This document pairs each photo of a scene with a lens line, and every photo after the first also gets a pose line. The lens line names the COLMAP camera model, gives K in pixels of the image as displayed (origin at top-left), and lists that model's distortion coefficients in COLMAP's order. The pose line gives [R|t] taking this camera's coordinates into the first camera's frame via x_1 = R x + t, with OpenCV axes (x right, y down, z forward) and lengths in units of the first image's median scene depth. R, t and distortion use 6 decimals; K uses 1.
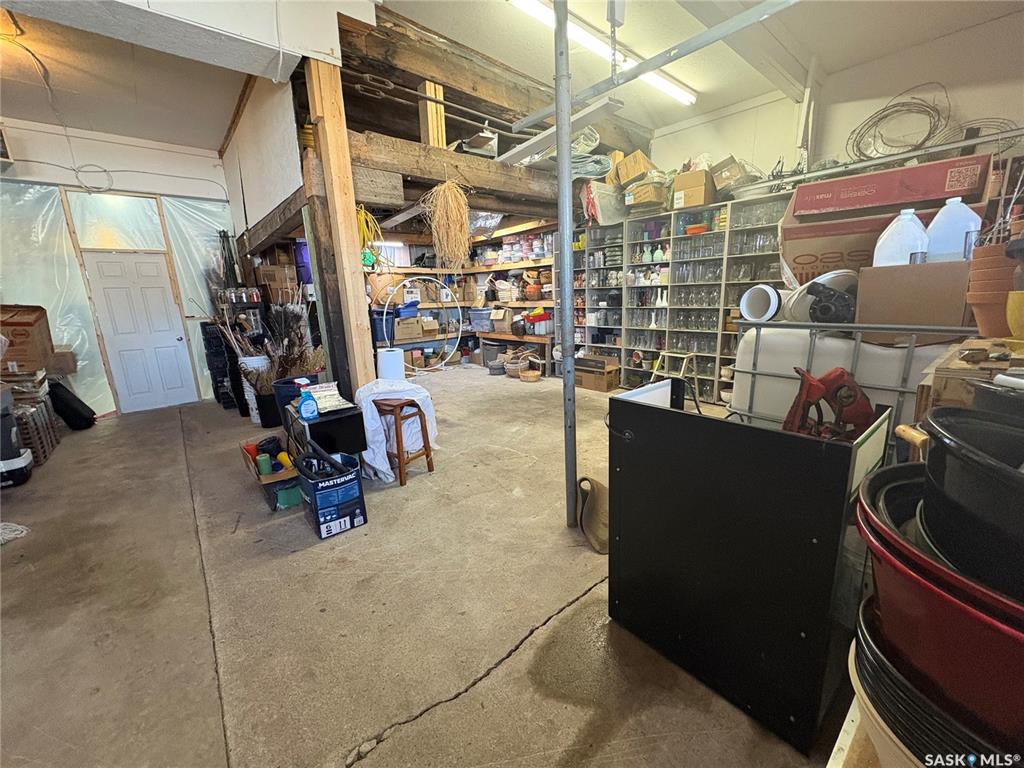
lens RADIAL K [[407.6, 0, 509.8], [0, 407.6, 386.8], [0, 0, 1]] dist [0.000841, -0.000309]
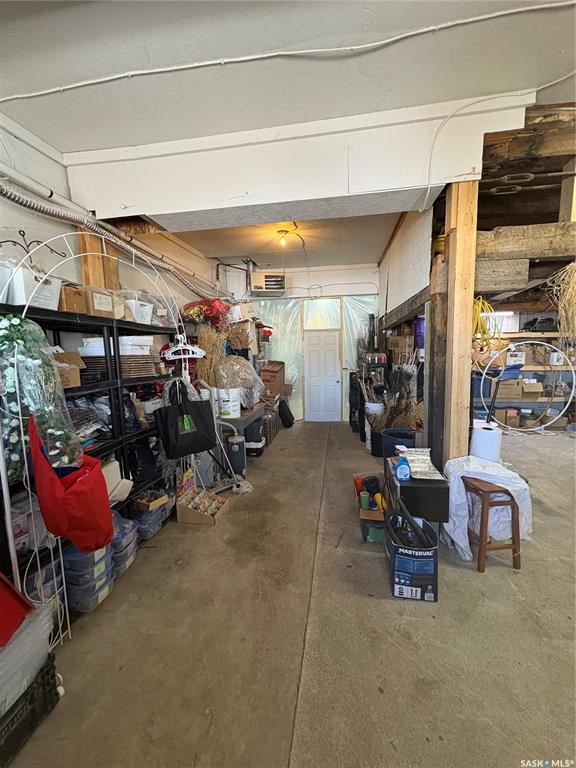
lens RADIAL K [[305.7, 0, 288.5], [0, 305.7, 387.5], [0, 0, 1]] dist [0.000841, -0.000309]
pose [[0.656480, 0.107181, -0.746690, -0.056436], [-0.167073, 0.985930, -0.005366, -0.103092], [0.735609, 0.128275, 0.665150, 0.100337]]
